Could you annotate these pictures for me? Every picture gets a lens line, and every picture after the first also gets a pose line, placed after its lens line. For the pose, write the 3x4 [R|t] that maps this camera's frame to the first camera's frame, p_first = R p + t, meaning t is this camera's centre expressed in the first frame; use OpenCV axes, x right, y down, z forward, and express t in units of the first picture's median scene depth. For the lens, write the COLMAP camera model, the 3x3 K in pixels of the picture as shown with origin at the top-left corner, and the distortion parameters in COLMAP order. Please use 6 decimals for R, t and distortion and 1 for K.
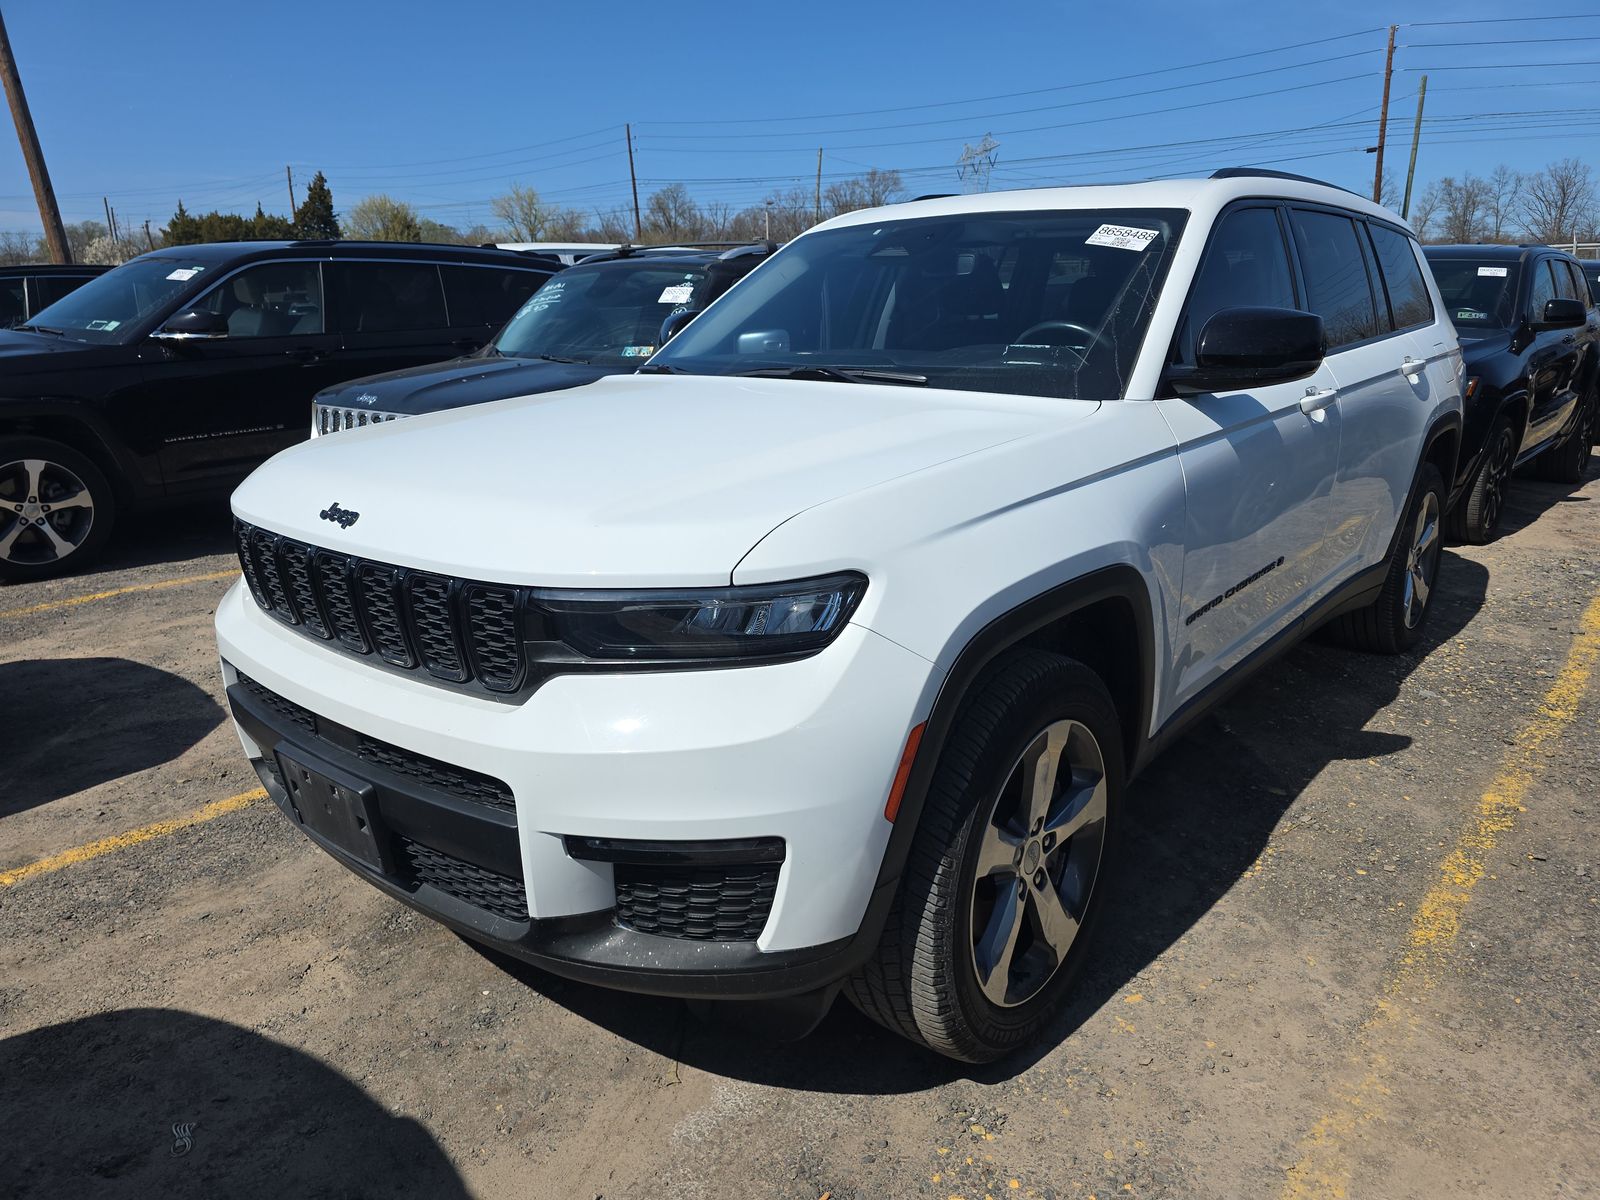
lens RADIAL K [[1077.0, 0, 804.8], [0, 1077.0, 602.1], [0, 0, 1]] dist [0.033753, -0.029542]
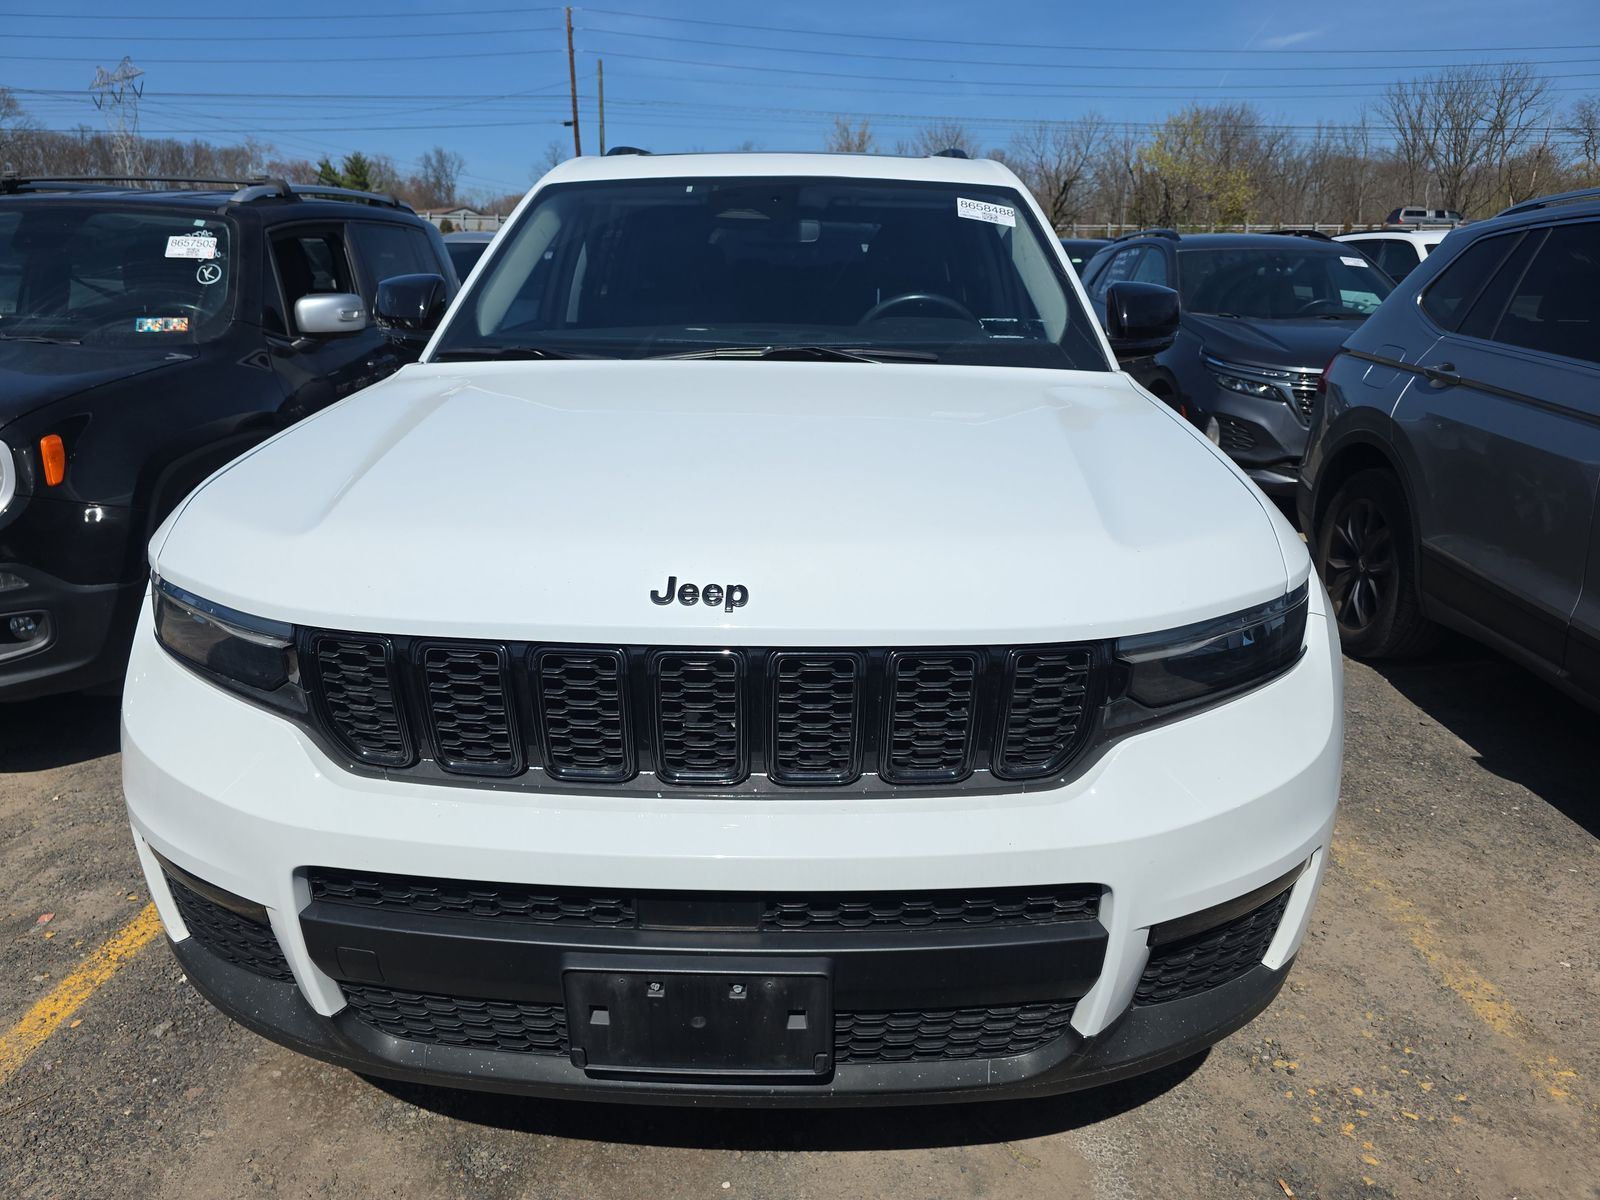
lens RADIAL K [[1077.0, 0, 798.9], [0, 1077.0, 608.6], [0, 0, 1]] dist [0.033753, -0.029542]
pose [[0.783989, -0.171757, 0.596540, -0.457716], [0.148208, 0.984960, 0.088812, -0.070993], [-0.602823, 0.018784, 0.797654, 0.251401]]
